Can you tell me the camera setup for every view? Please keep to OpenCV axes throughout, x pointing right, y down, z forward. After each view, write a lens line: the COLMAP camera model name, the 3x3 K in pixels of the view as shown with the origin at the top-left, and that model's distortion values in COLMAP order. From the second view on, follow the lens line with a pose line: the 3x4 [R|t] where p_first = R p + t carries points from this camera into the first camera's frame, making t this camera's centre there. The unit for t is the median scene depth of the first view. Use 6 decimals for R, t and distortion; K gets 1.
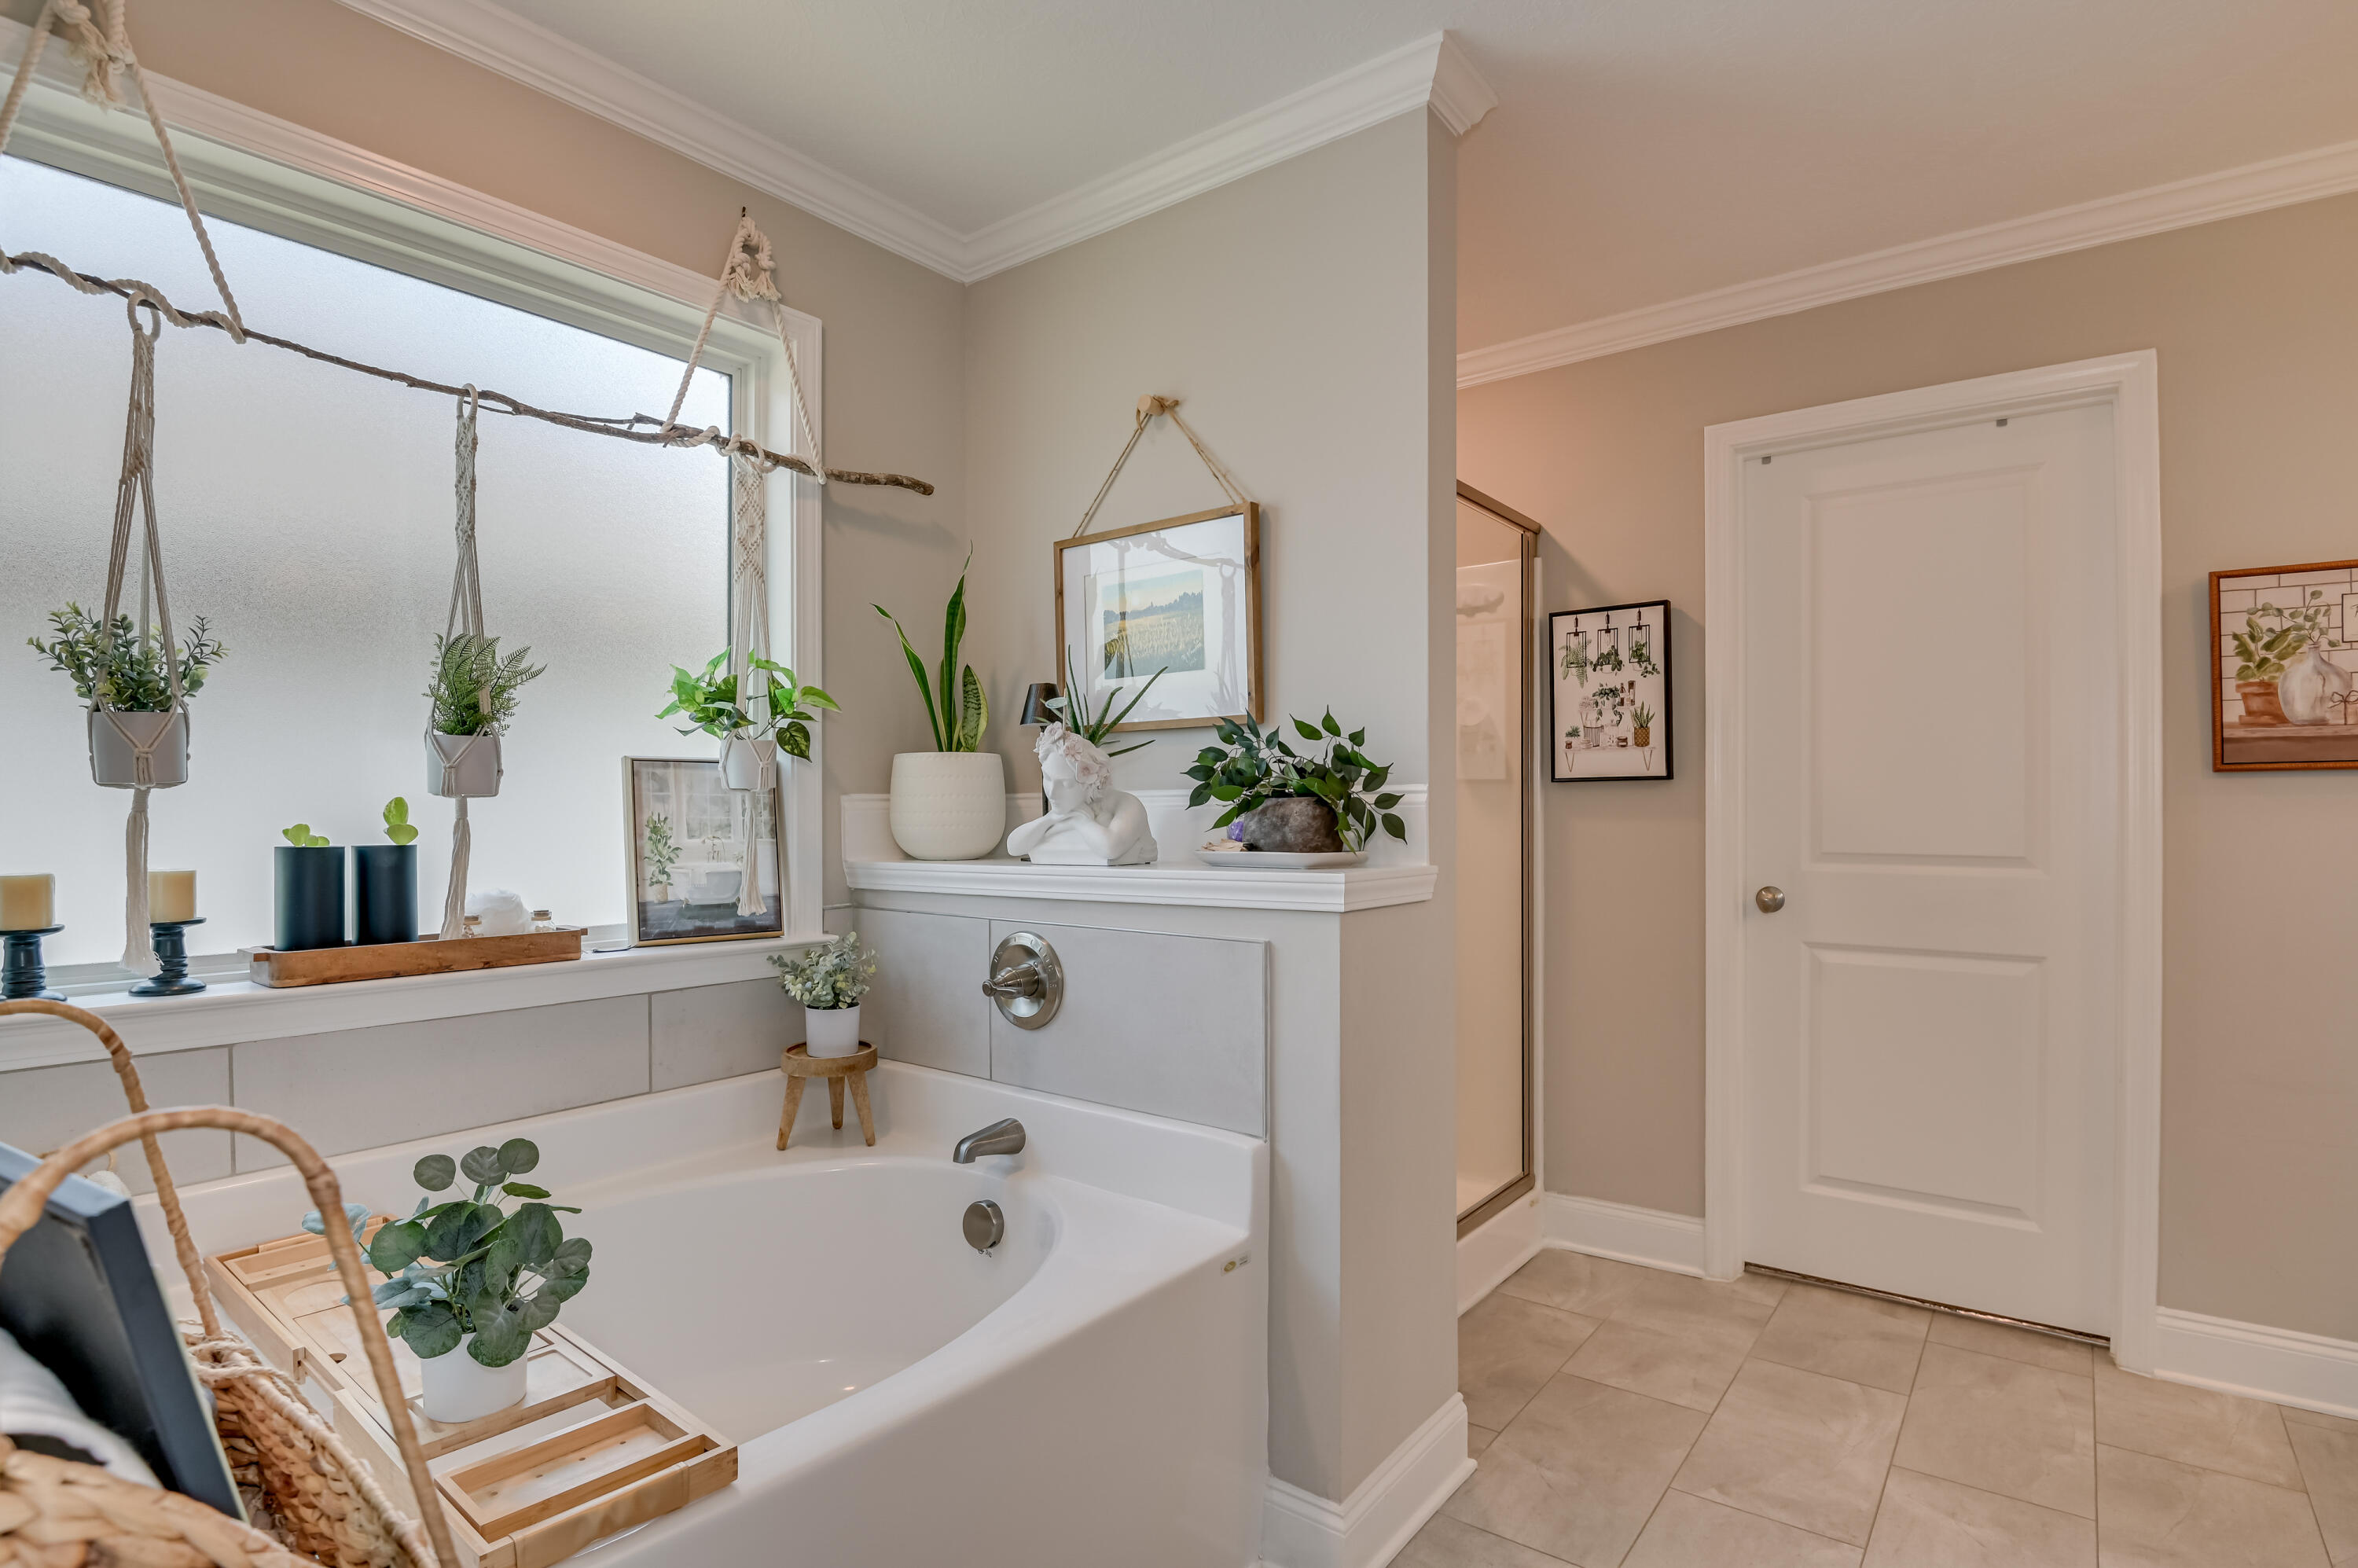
lens RADIAL K [[1134.9, 0, 1177.4], [0, 1134.9, 782.3], [0, 0, 1]] dist [-0.001005, -0.000068]
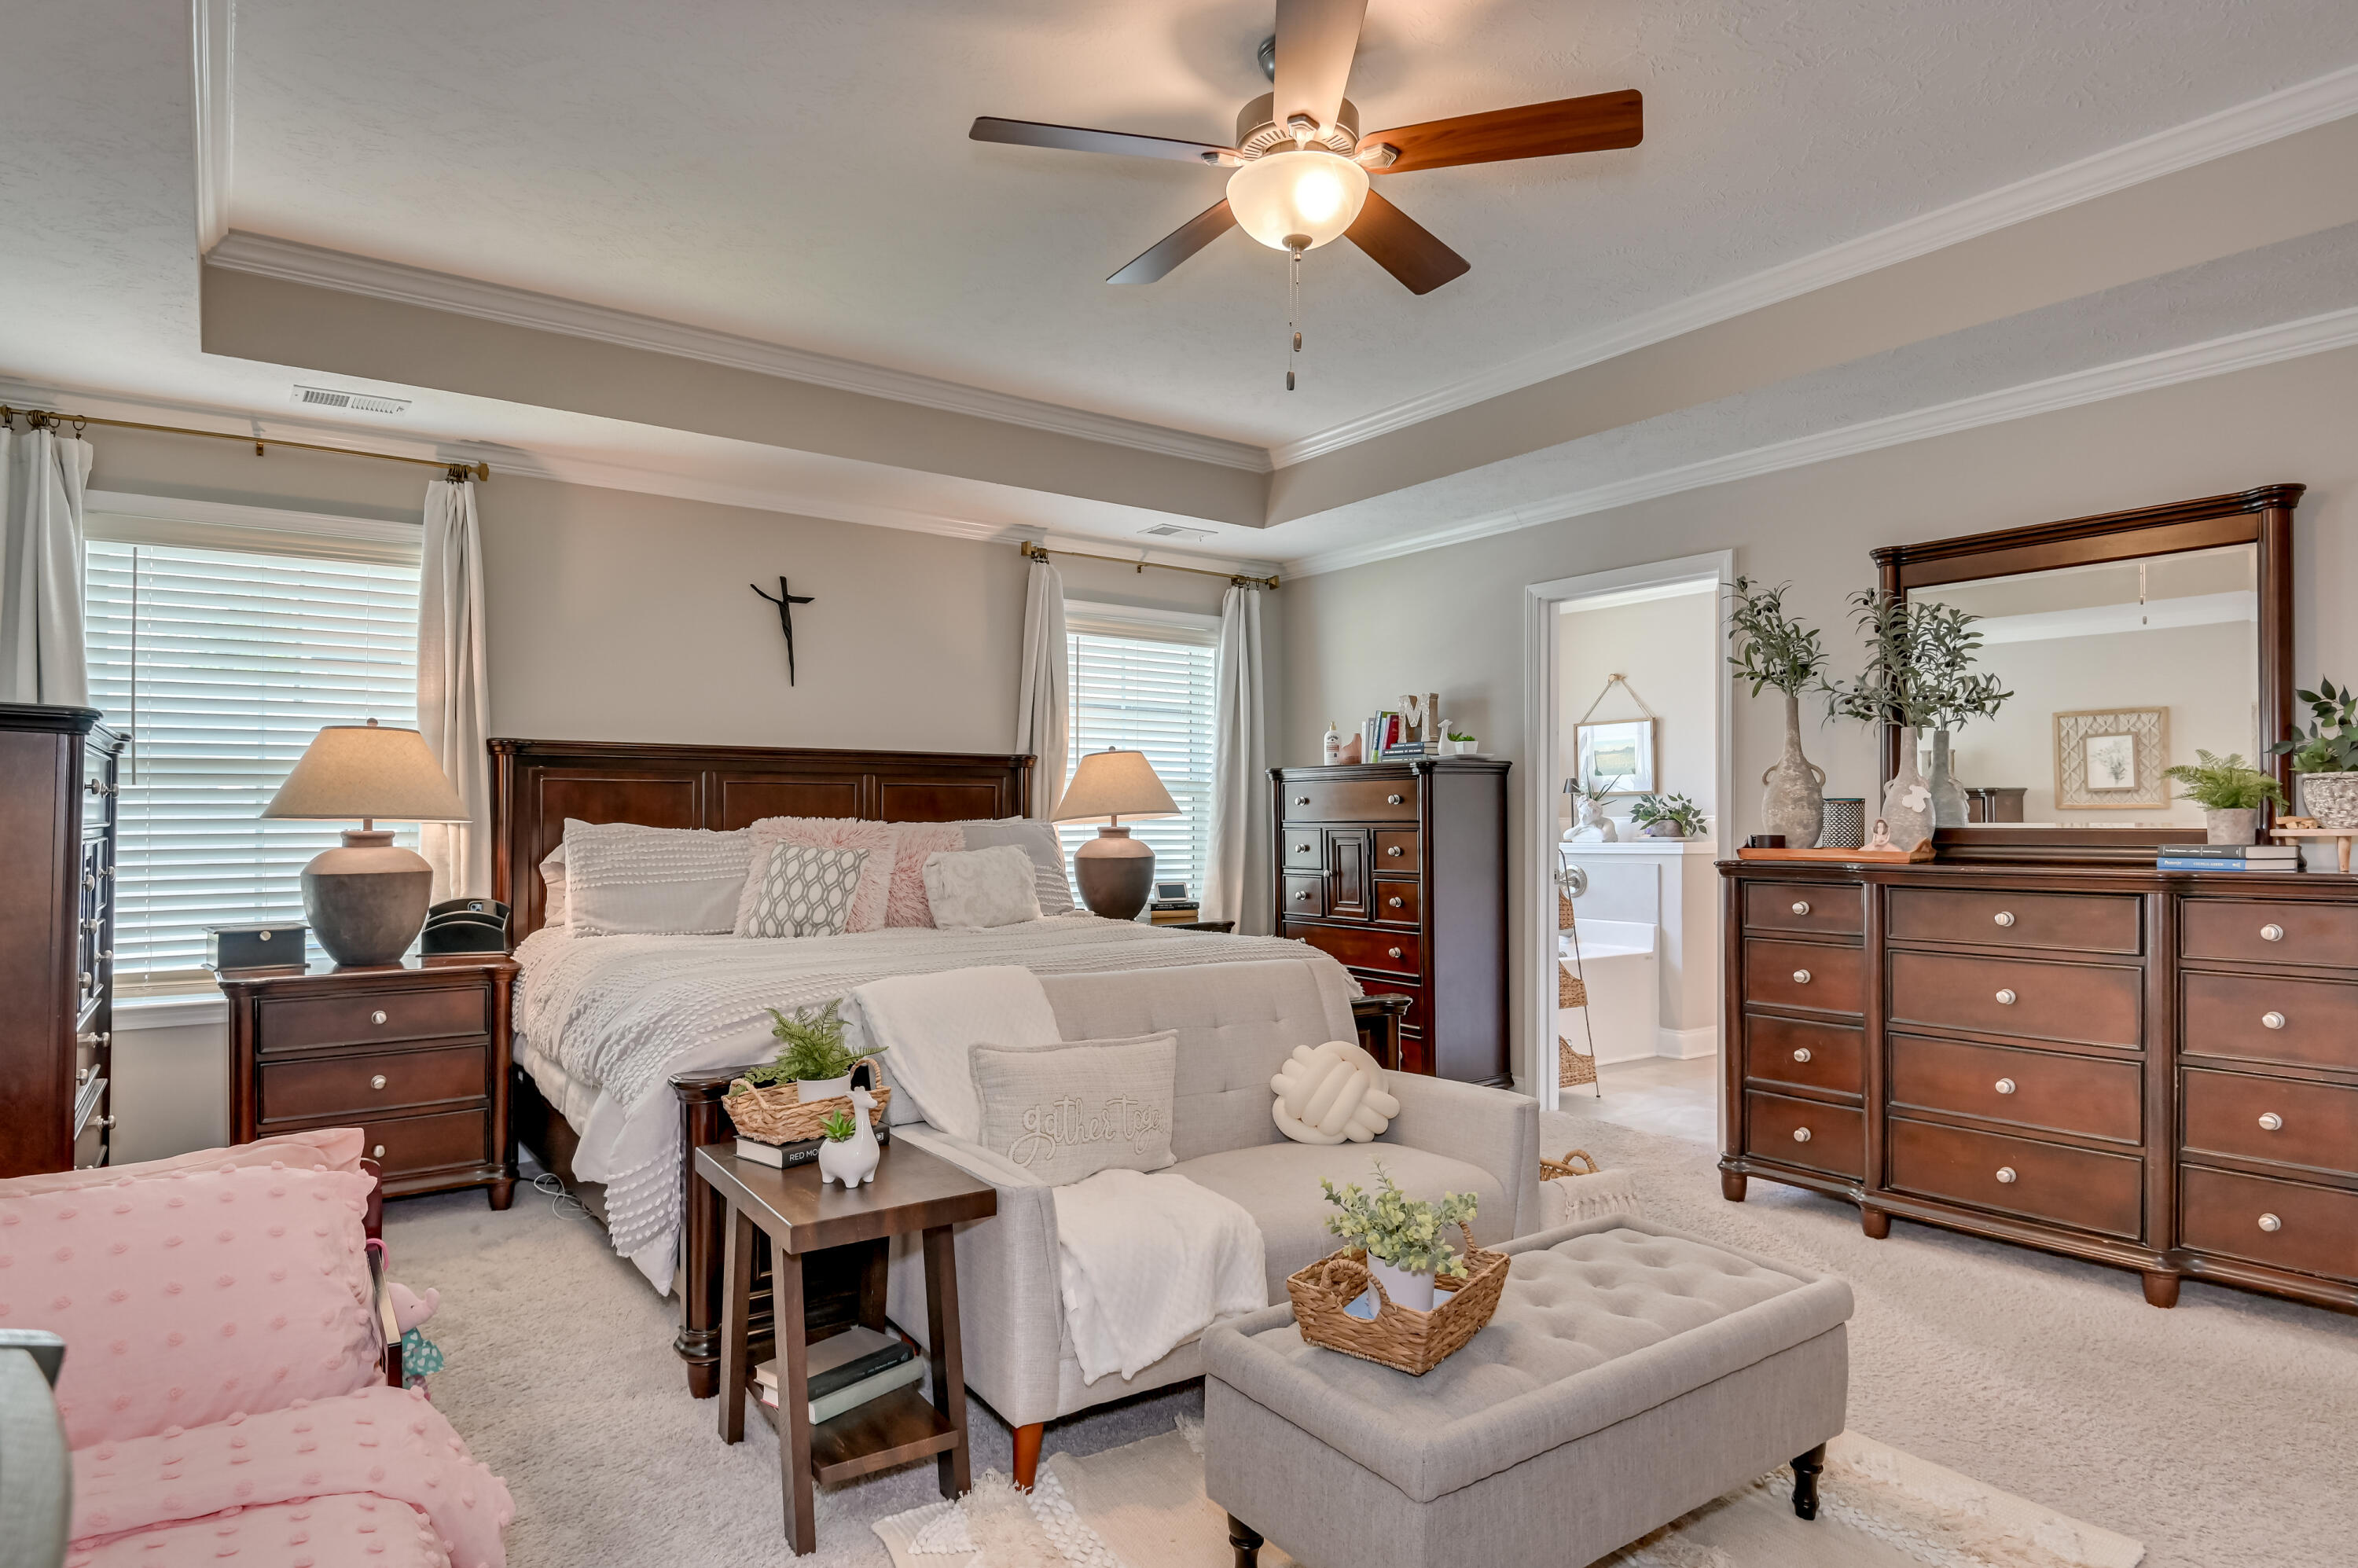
lens RADIAL K [[1321.1, 0, 1181.5], [0, 1321.1, 800.3], [0, 0, 1]] dist [0.008646, 0.000340]
pose [[0.959643, -0.002955, -0.281204, -0.146312], [-0.000520, 0.999924, -0.012284, 0.004510], [0.281220, 0.011935, 0.959569, -2.662520]]
